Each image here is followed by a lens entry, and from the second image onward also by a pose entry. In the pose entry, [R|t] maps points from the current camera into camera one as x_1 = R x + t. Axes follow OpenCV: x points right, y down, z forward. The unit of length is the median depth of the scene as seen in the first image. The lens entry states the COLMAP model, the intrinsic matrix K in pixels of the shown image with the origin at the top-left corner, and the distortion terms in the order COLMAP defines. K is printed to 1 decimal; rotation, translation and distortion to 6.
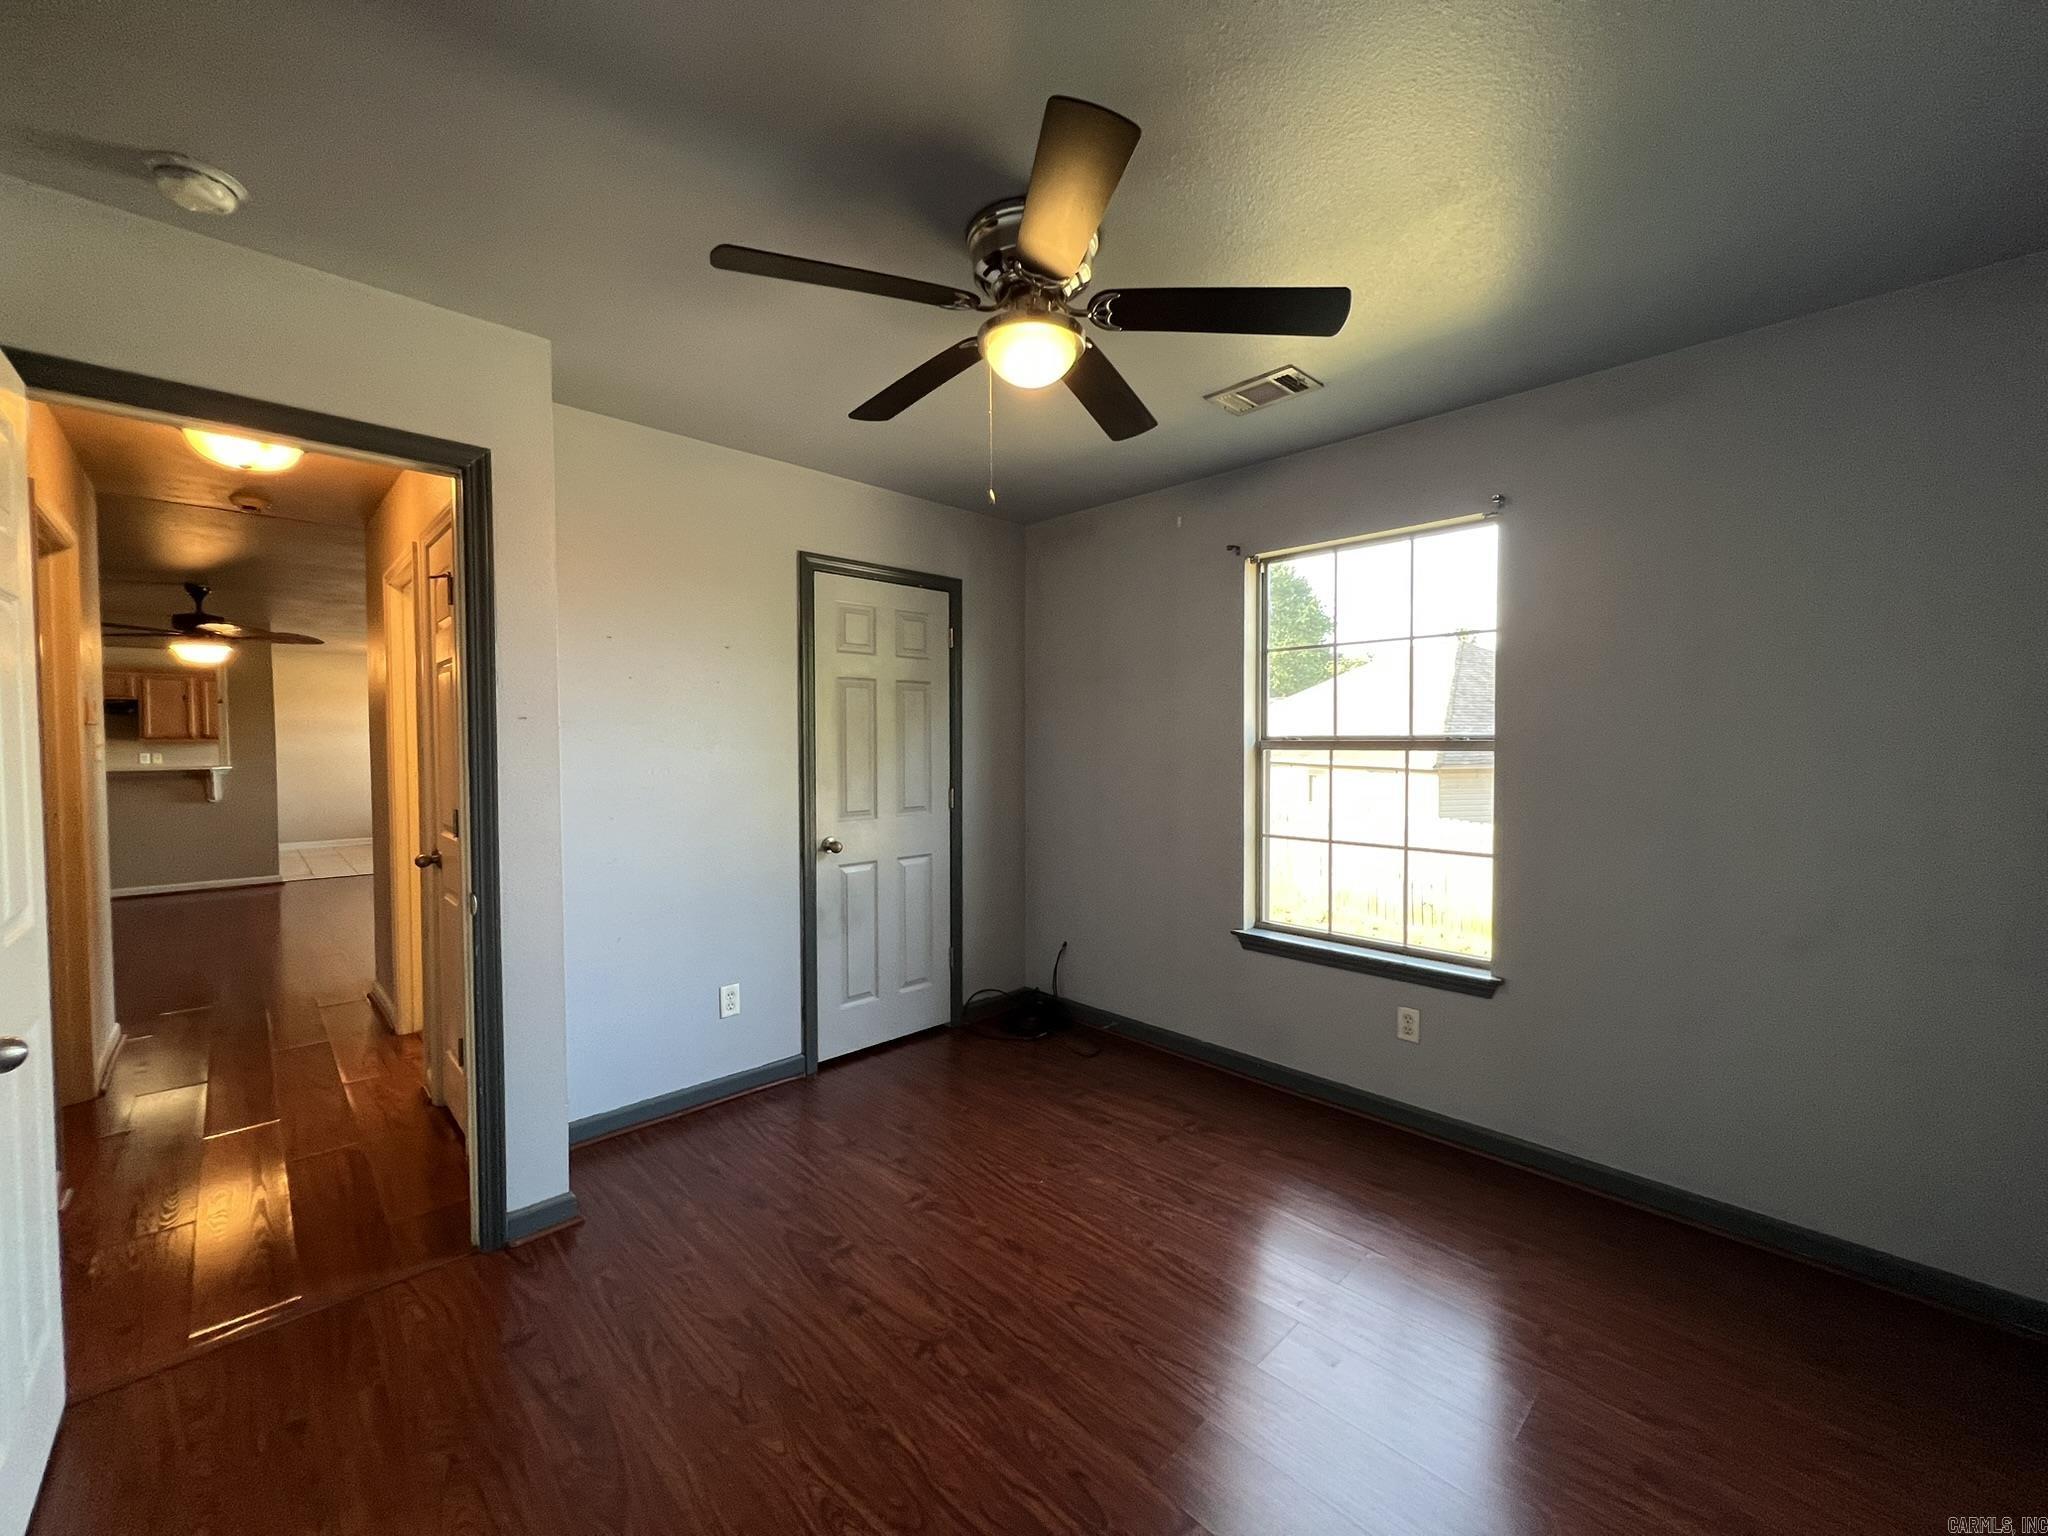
lens RADIAL K [[817.8, 0, 1018.1], [0, 817.8, 761.6], [0, 0, 1]] dist [0.002405, 0.000119]
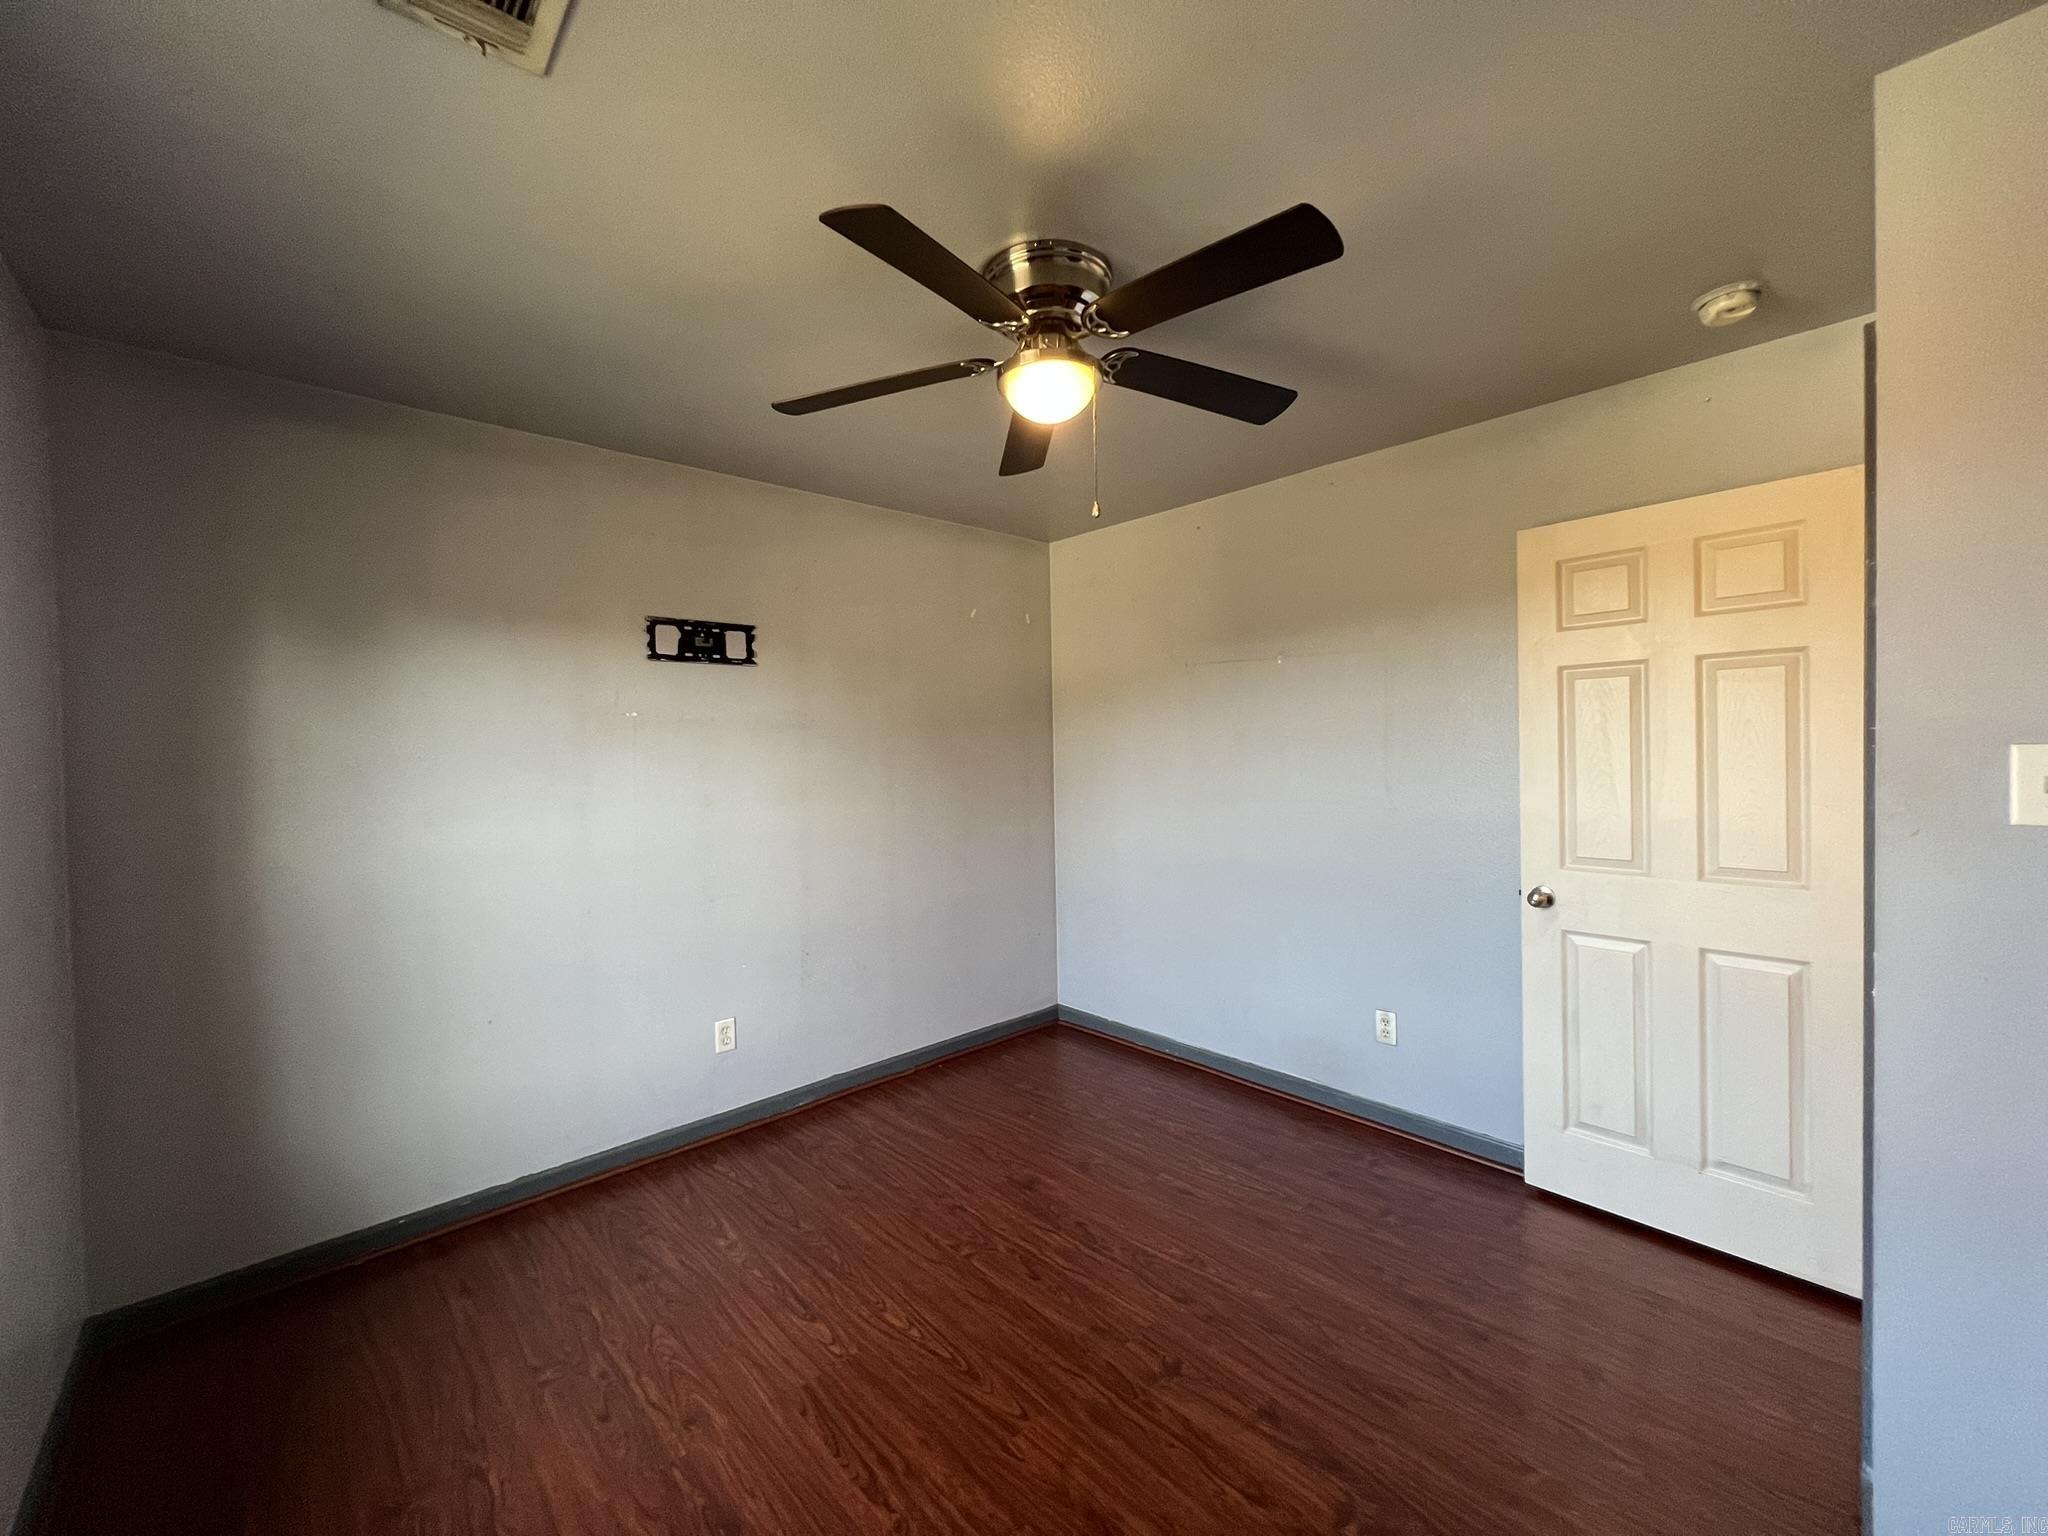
lens RADIAL K [[817.8, 0, 1018.1], [0, 817.8, 761.6], [0, 0, 1]] dist [0.002405, 0.000119]
pose [[-0.999381, 0.019390, 0.029341, 0.020464], [0.020841, 0.998534, 0.049962, -0.051922], [-0.028329, 0.050542, -0.998320, 1.164475]]
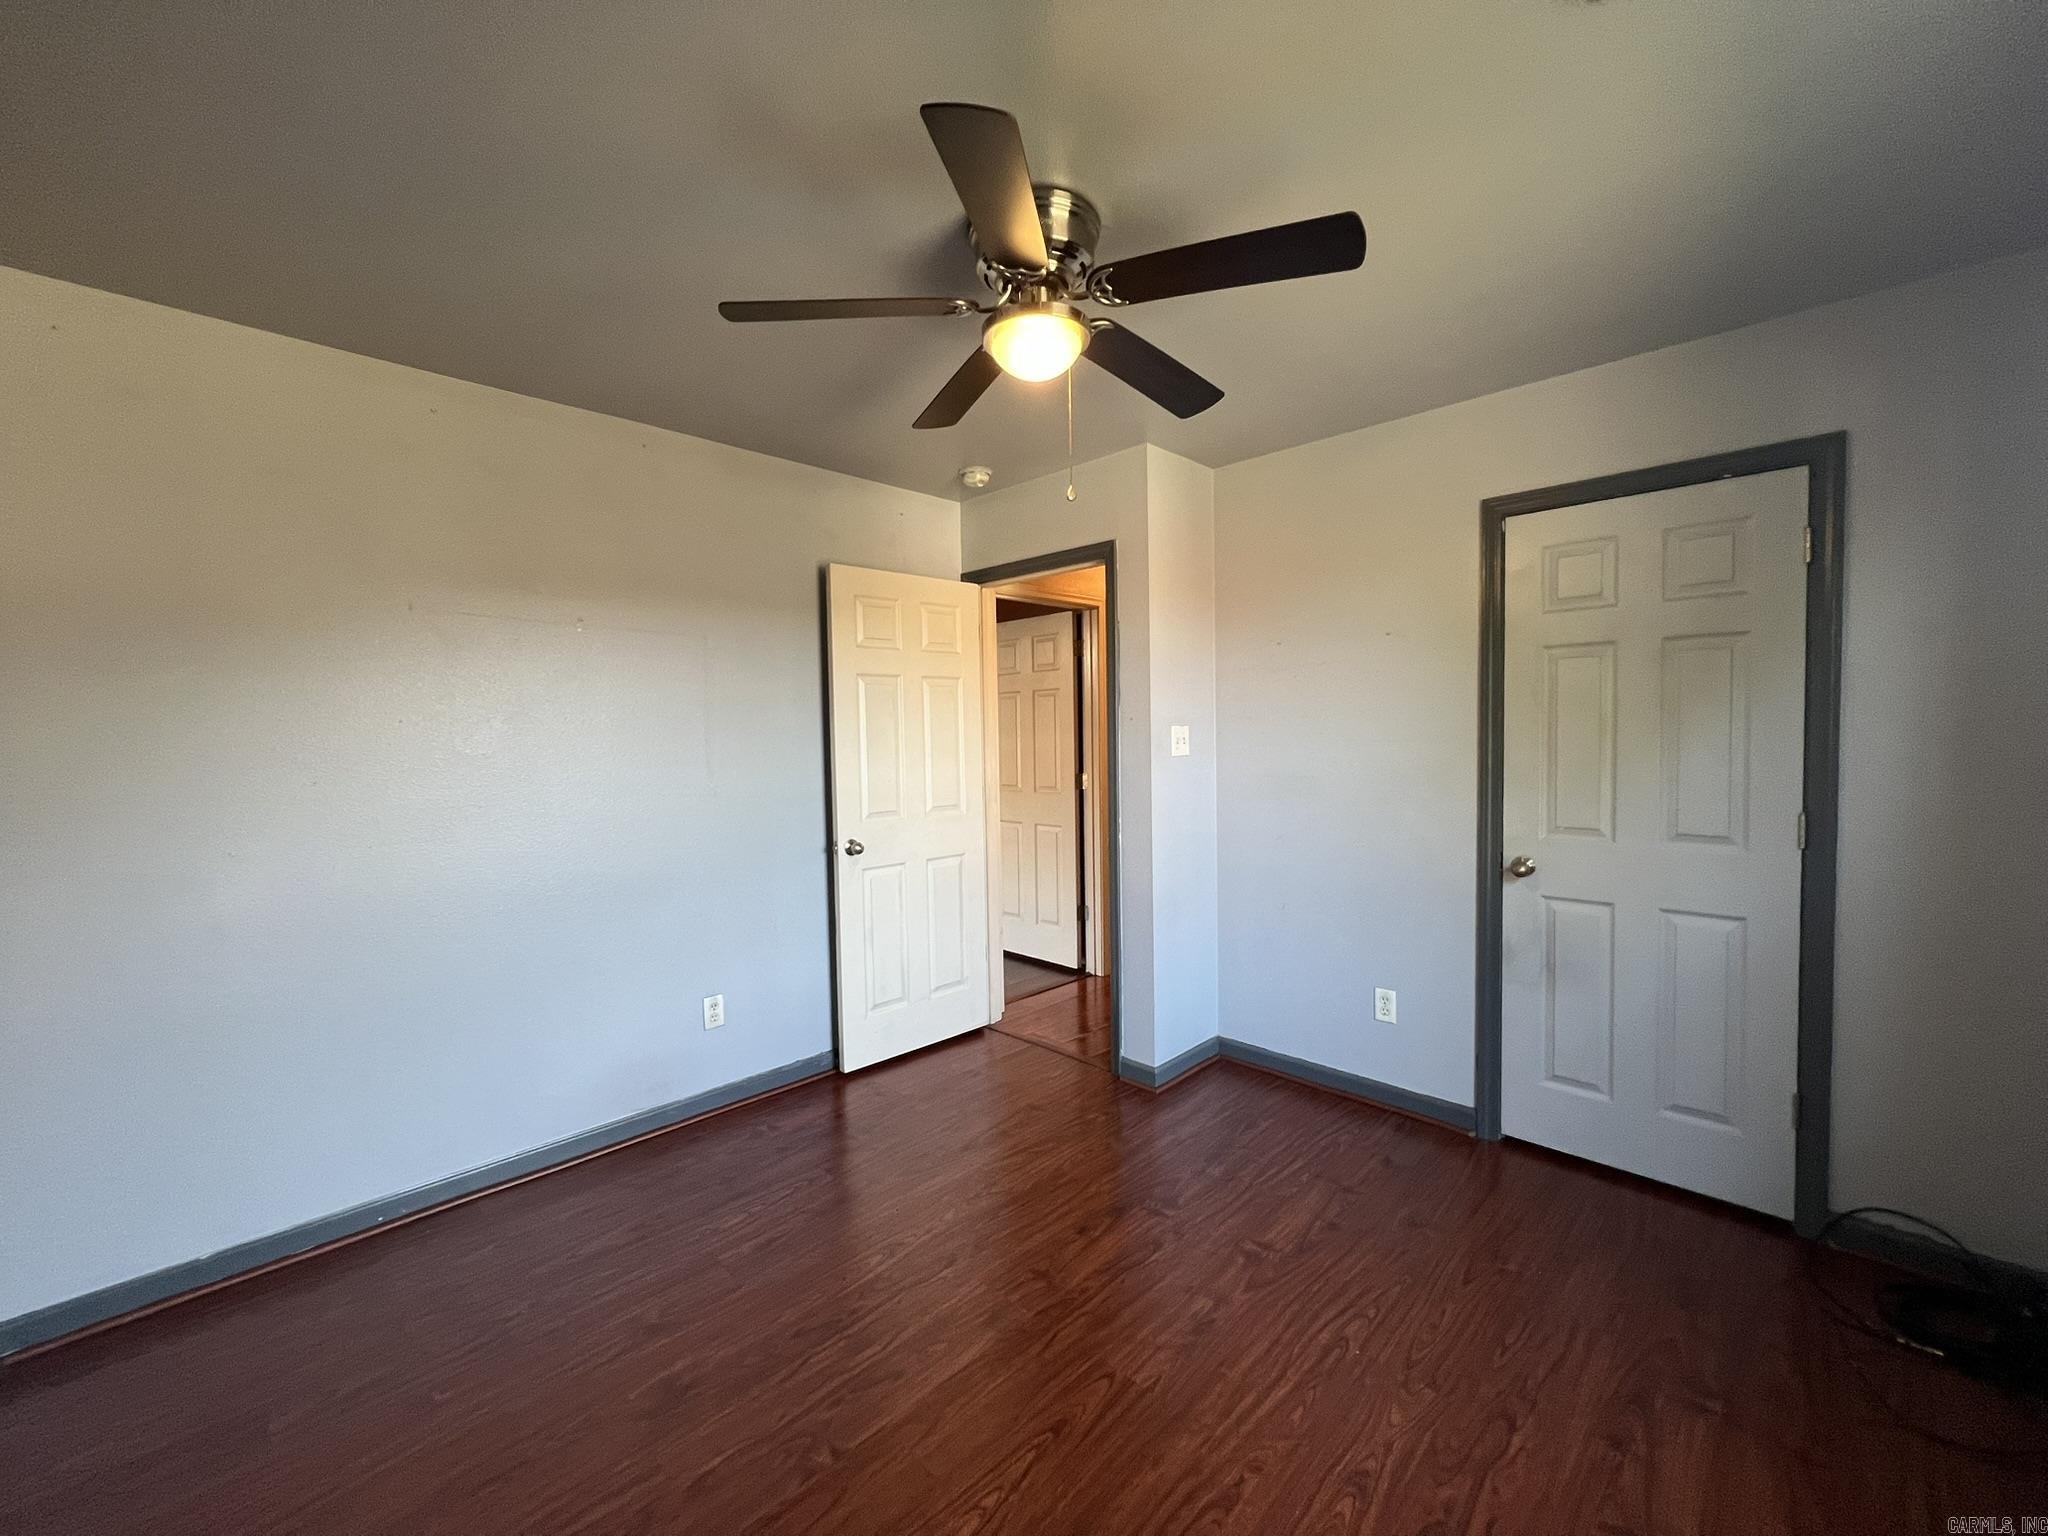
lens RADIAL K [[817.8, 0, 1018.1], [0, 817.8, 761.6], [0, 0, 1]] dist [0.002405, 0.000119]
pose [[0.011436, 0.033471, -0.999374, 0.585116], [-0.013979, 0.999347, 0.033310, -0.017477], [0.999837, 0.013589, 0.011897, 0.556930]]
